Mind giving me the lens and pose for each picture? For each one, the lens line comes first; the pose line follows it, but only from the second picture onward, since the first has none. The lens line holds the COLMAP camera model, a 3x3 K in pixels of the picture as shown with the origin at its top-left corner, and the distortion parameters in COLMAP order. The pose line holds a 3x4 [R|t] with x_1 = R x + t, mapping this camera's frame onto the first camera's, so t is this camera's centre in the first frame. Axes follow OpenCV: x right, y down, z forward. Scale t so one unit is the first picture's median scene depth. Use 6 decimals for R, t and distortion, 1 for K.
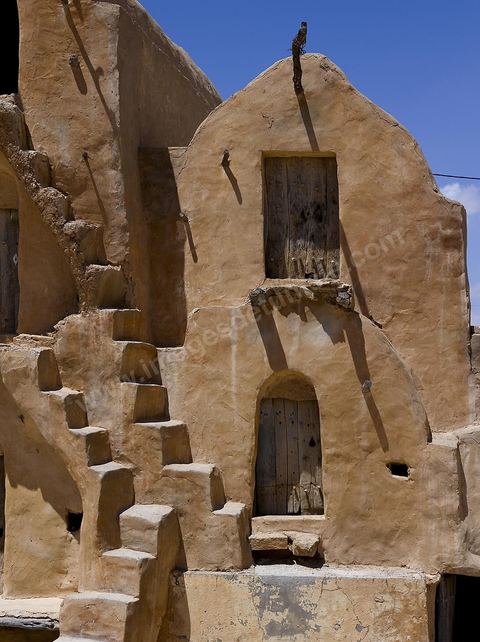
lens RADIAL K [[1175.4, 0, 240.2], [0, 1175.4, 322.9], [0, 0, 1]] dist [-0.107149, 0.000000]
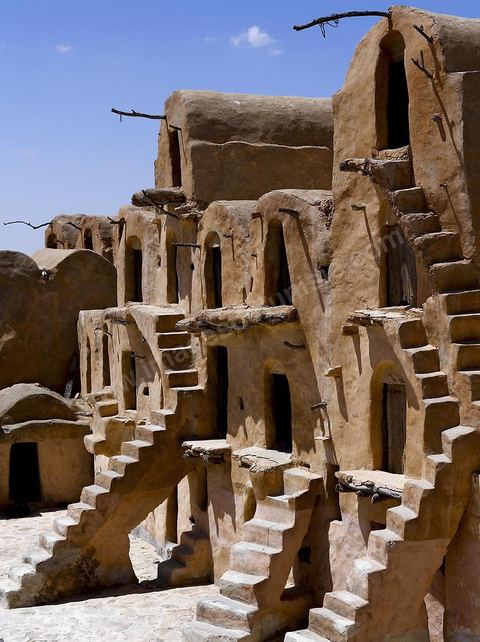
lens RADIAL K [[1191.8, 0, 240.0], [0, 1191.8, 322.9], [0, 0, 1]] dist [-0.108702, 0.000000]
pose [[0.592830, 0.022329, -0.805018, 0.938271], [0.081824, 0.992772, 0.087794, -0.127490], [0.801160, -0.117916, 0.586718, -0.090772]]
